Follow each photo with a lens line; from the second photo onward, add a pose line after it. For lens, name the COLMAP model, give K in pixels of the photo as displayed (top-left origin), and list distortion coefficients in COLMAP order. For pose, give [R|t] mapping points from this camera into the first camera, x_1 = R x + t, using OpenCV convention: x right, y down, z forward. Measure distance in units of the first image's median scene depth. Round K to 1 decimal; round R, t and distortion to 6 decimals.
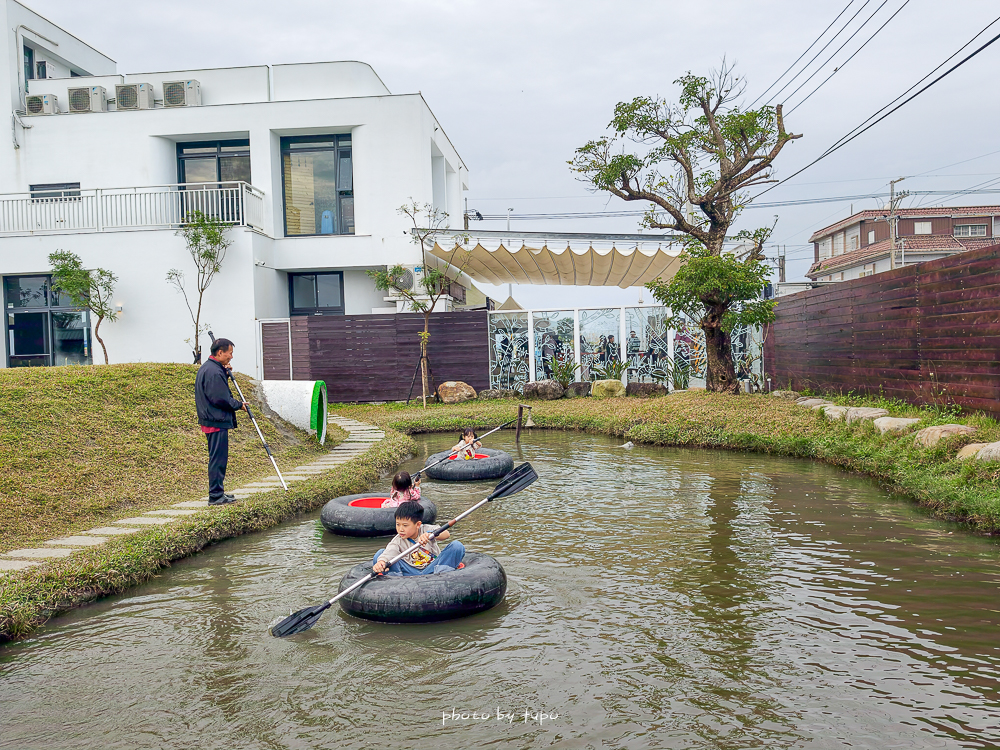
lens RADIAL K [[792.1, 0, 493.6], [0, 792.1, 381.6], [0, 0, 1]] dist [-0.020067, -0.020229]
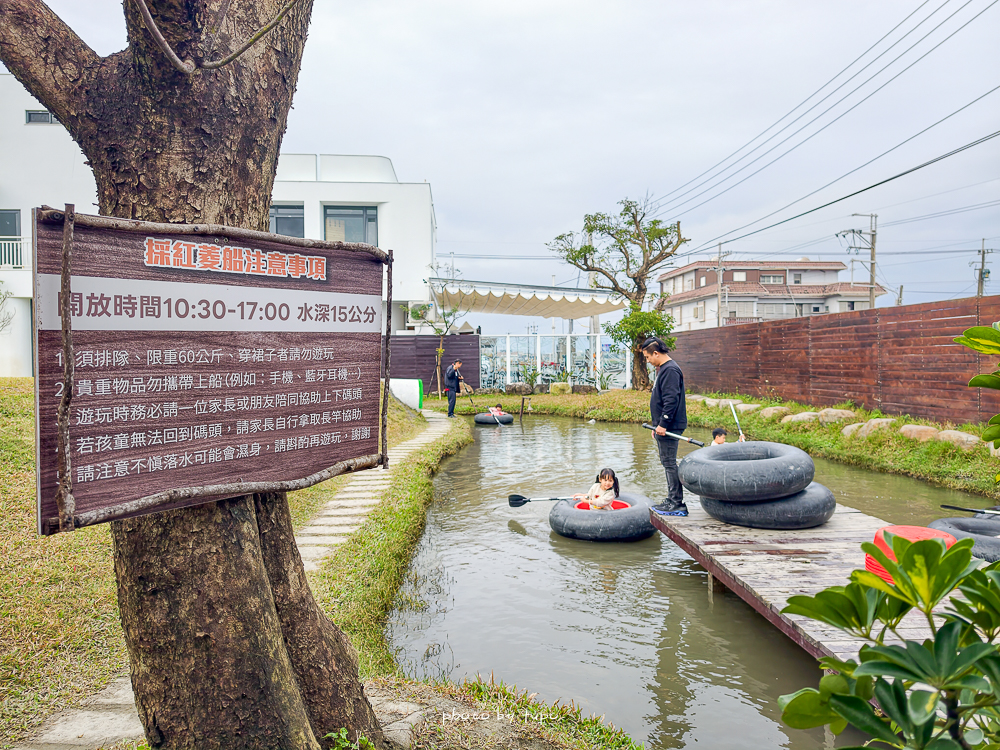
lens RADIAL K [[702.6, 0, 498.3], [0, 702.6, 369.0], [0, 0, 1]] dist [0.009911, 0.001746]
pose [[0.983022, 0.019717, 0.182426, -0.267174], [-0.015063, 0.999526, -0.026867, 0.011305], [-0.182869, 0.023663, 0.982853, -0.378892]]
